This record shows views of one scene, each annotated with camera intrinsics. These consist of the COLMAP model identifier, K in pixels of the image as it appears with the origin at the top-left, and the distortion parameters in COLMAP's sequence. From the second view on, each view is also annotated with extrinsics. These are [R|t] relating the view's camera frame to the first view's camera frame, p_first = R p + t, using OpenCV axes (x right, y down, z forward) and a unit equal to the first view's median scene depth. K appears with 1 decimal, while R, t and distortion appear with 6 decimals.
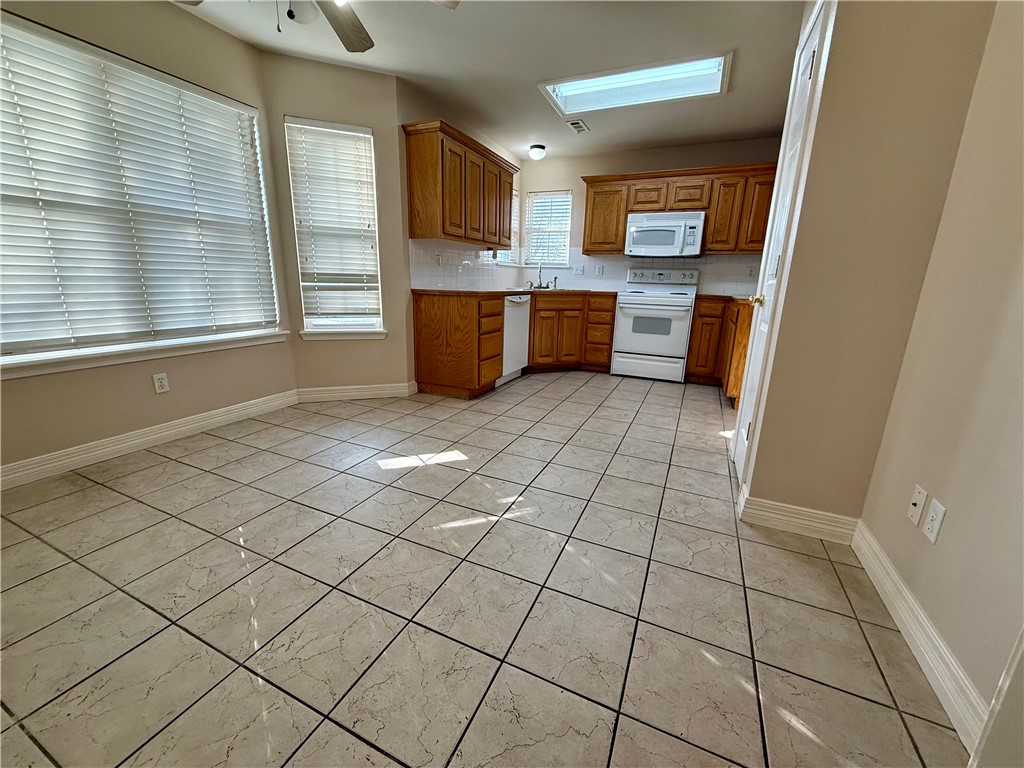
lens RADIAL K [[409.8, 0, 509.8], [0, 409.8, 383.0], [0, 0, 1]] dist [0.001607, -0.000307]
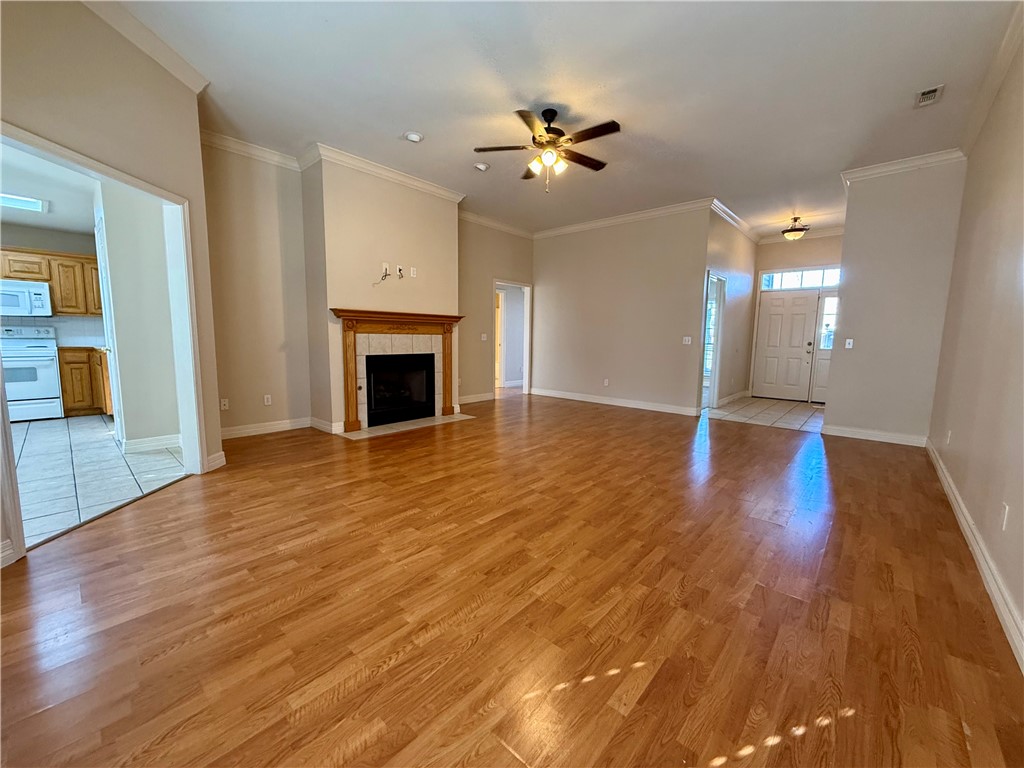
lens RADIAL K [[409.8, 0, 509.8], [0, 409.8, 383.0], [0, 0, 1]] dist [0.001607, -0.000307]
pose [[0.300446, -0.127219, 0.945276, -0.343360], [0.227022, 0.972121, 0.058675, 0.137316], [-0.926387, 0.196970, 0.320952, -0.688516]]
